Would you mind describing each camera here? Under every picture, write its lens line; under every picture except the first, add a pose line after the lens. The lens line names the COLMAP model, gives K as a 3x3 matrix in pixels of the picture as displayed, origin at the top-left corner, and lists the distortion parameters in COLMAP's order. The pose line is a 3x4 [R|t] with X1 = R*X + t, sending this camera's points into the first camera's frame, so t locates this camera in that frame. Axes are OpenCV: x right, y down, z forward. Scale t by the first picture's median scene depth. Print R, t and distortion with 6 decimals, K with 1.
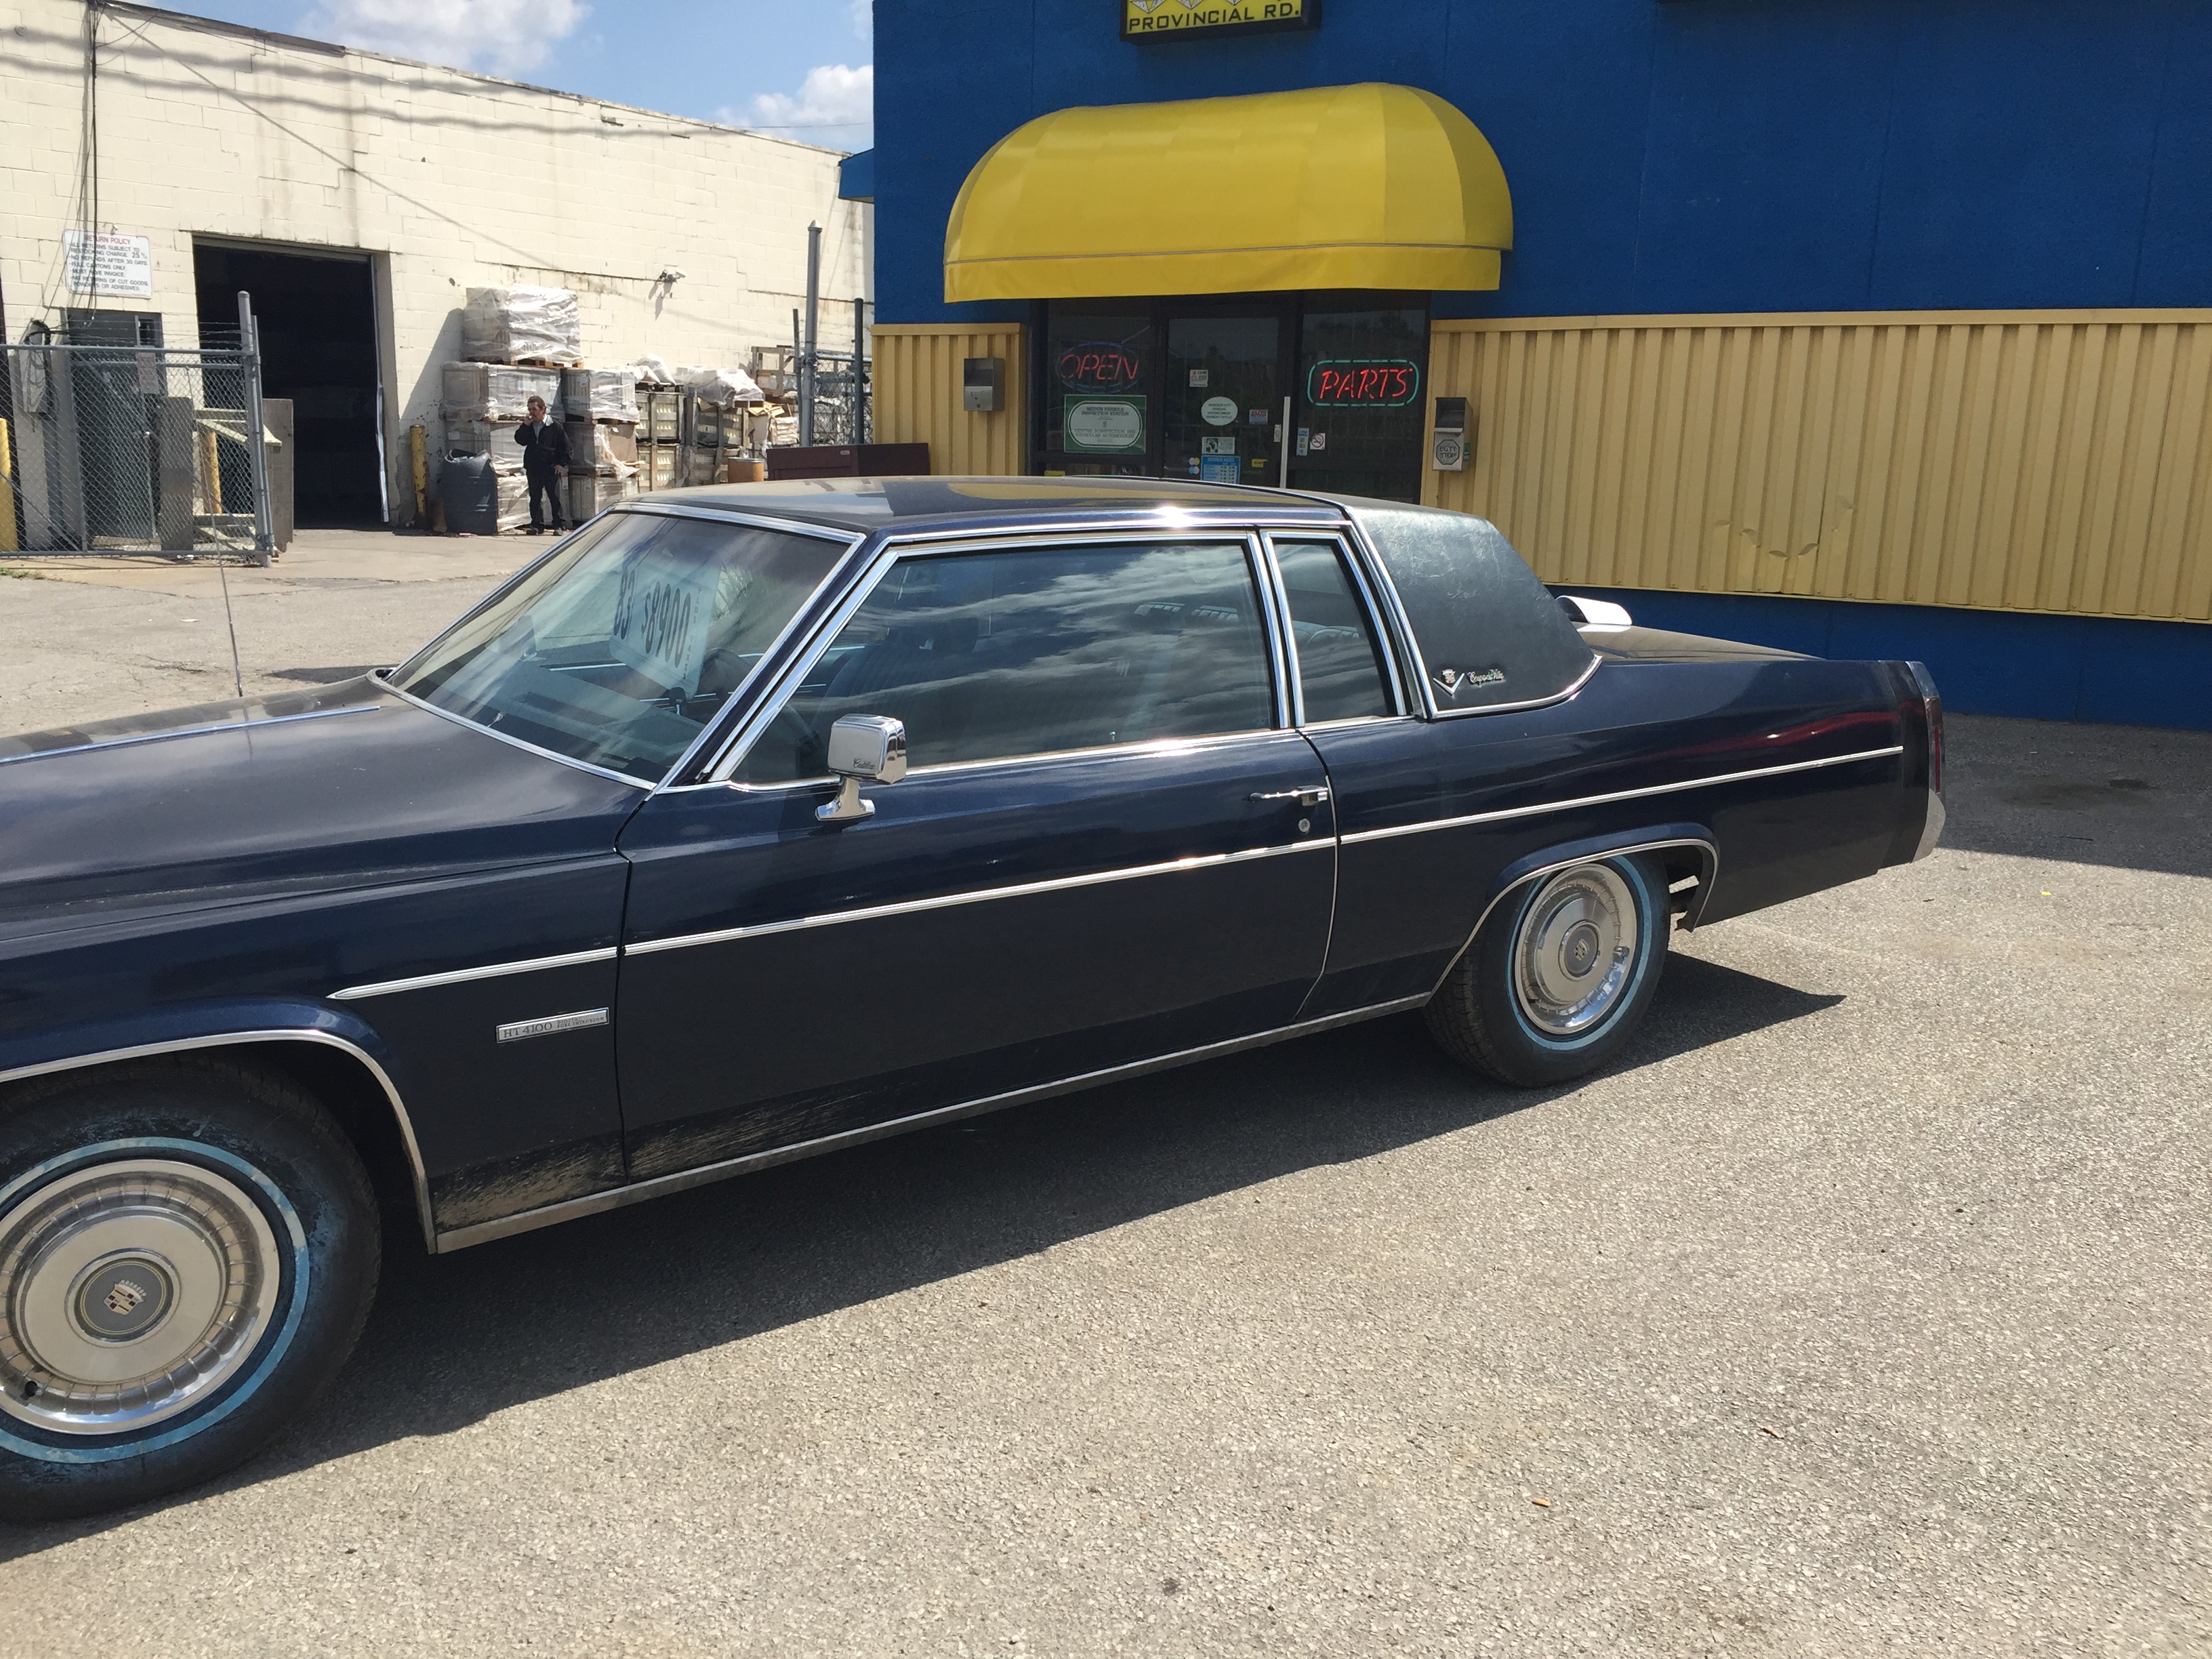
lens RADIAL K [[1846.1, 0, 1106.0], [0, 1846.1, 829.5], [0, 0, 1]] dist [0.083368, -0.133492]
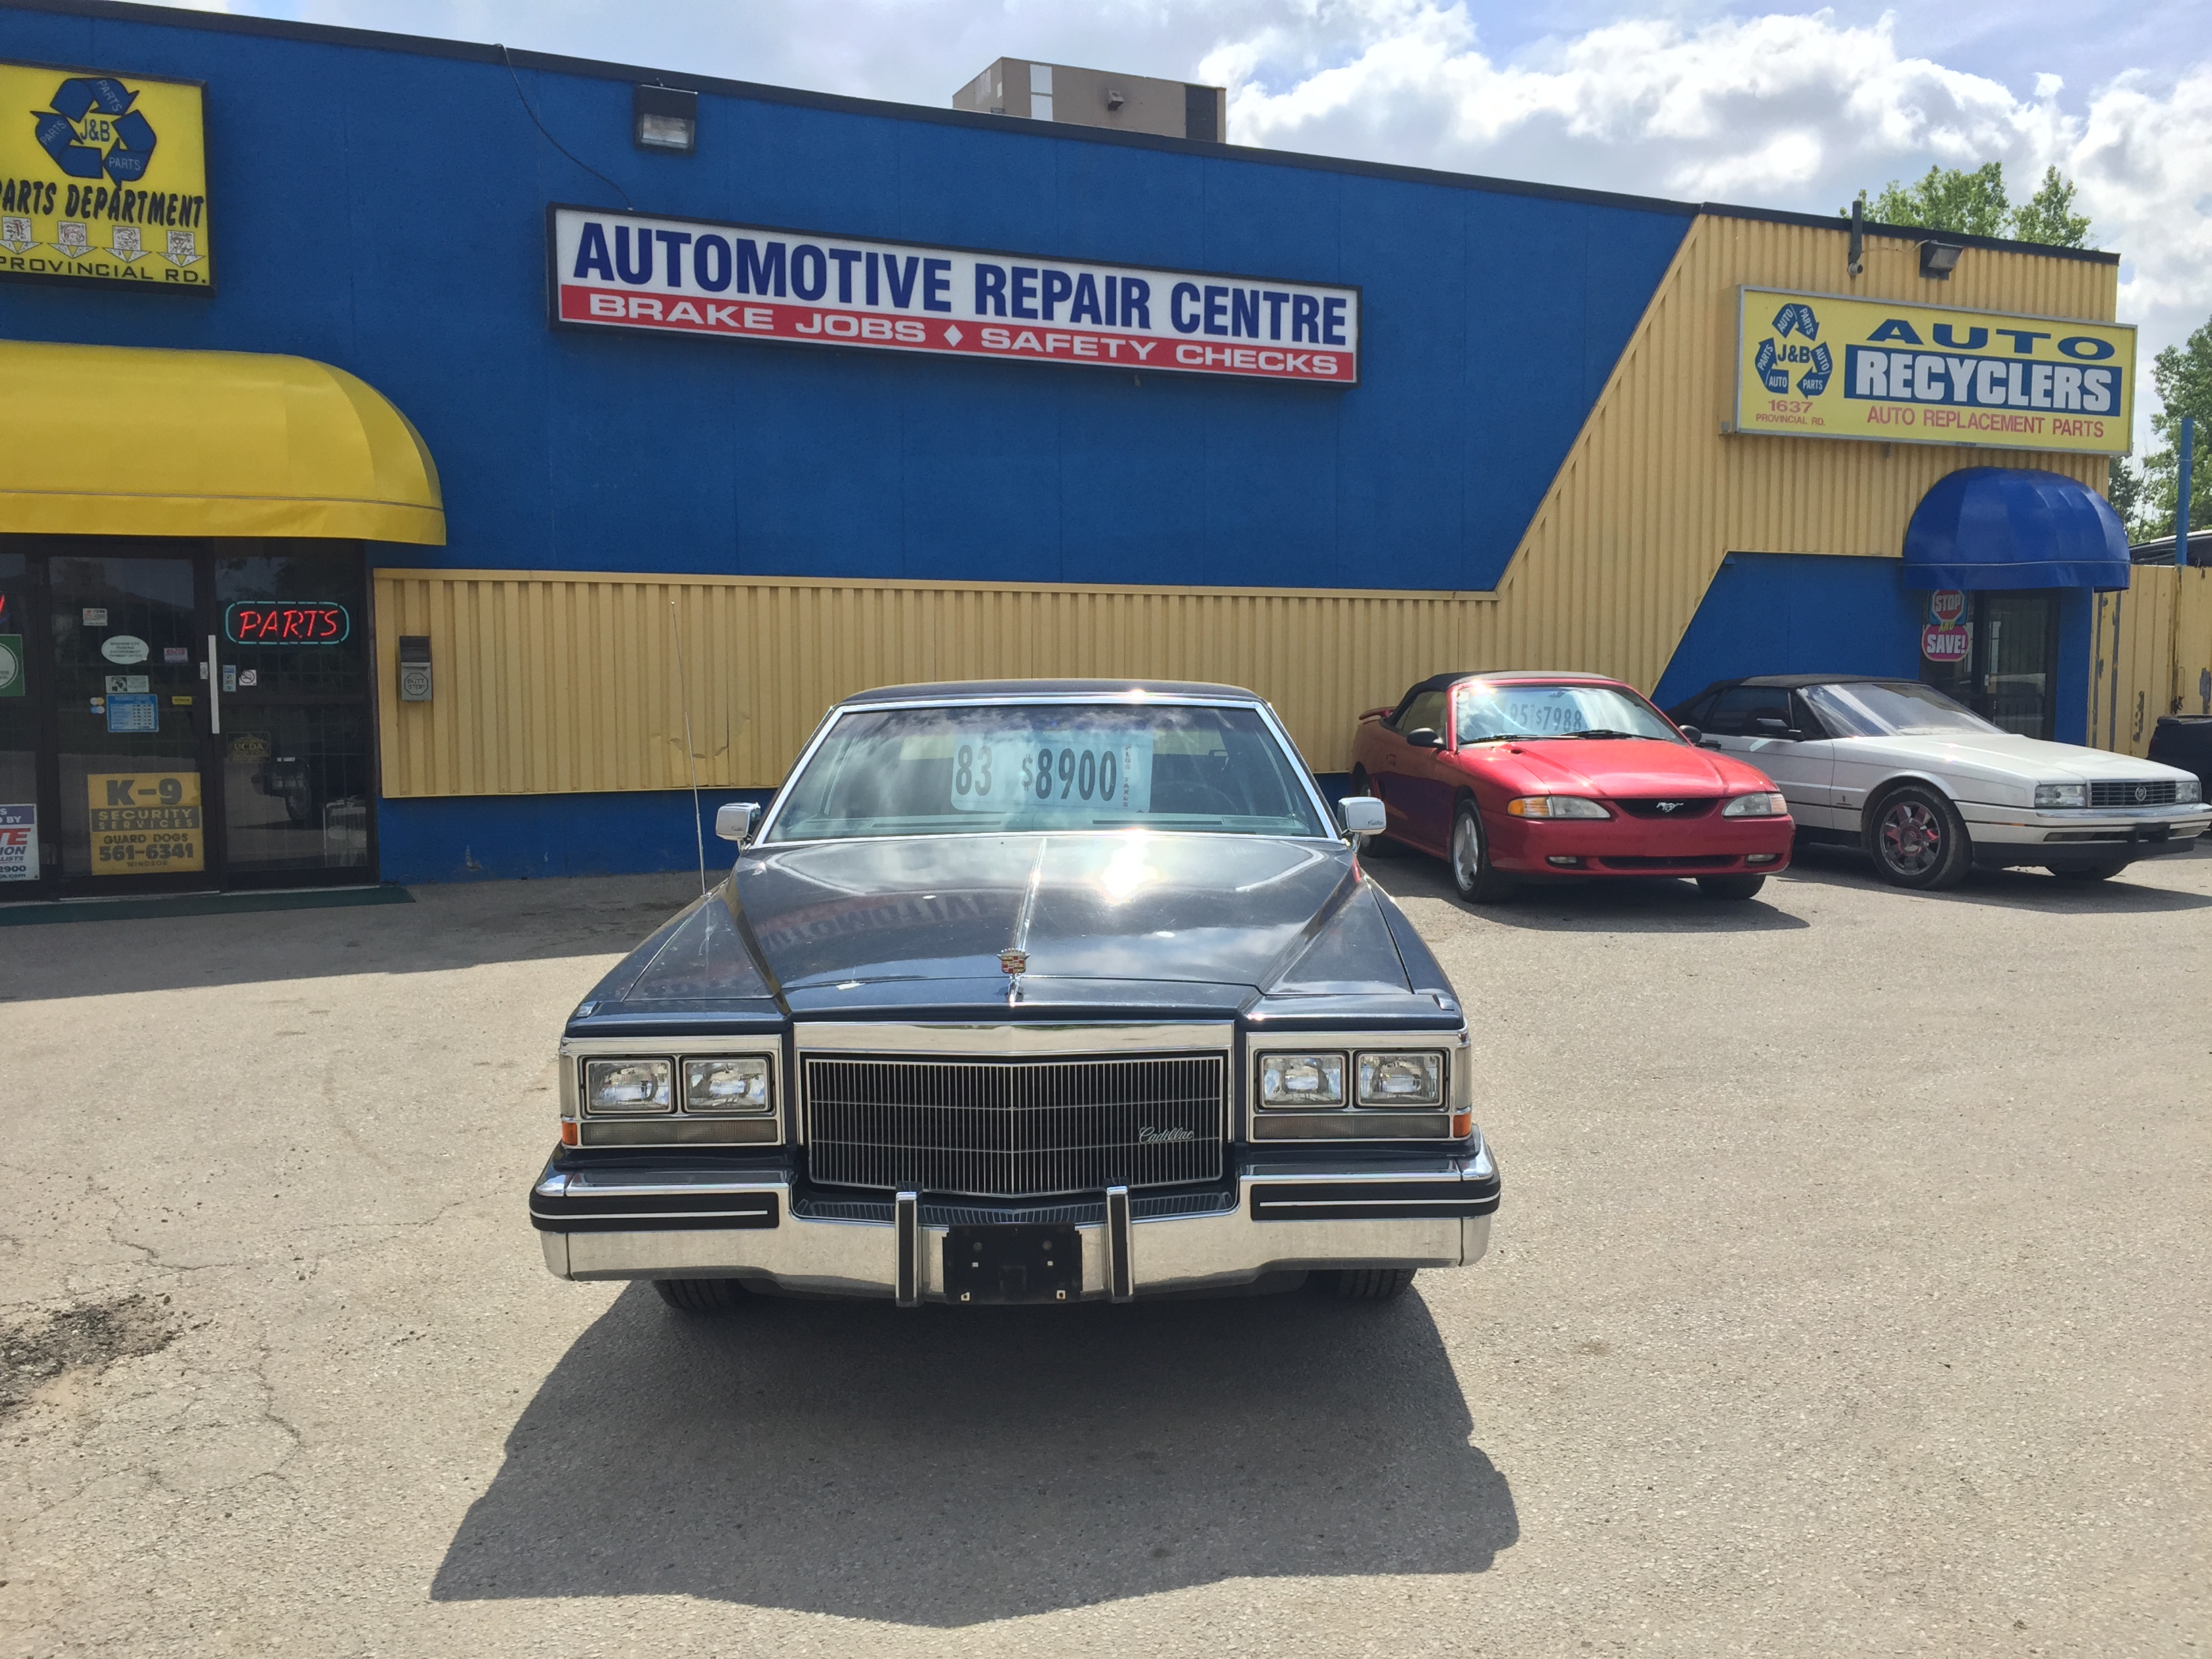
lens RADIAL K [[1846.1, 0, 1106.0], [0, 1846.1, 829.5], [0, 0, 1]] dist [0.083368, -0.133492]
pose [[0.567217, -0.089250, 0.818718, -0.496615], [0.192258, 0.980993, -0.026258, -0.008130], [-0.800813, 0.172299, 0.573595, 0.039463]]
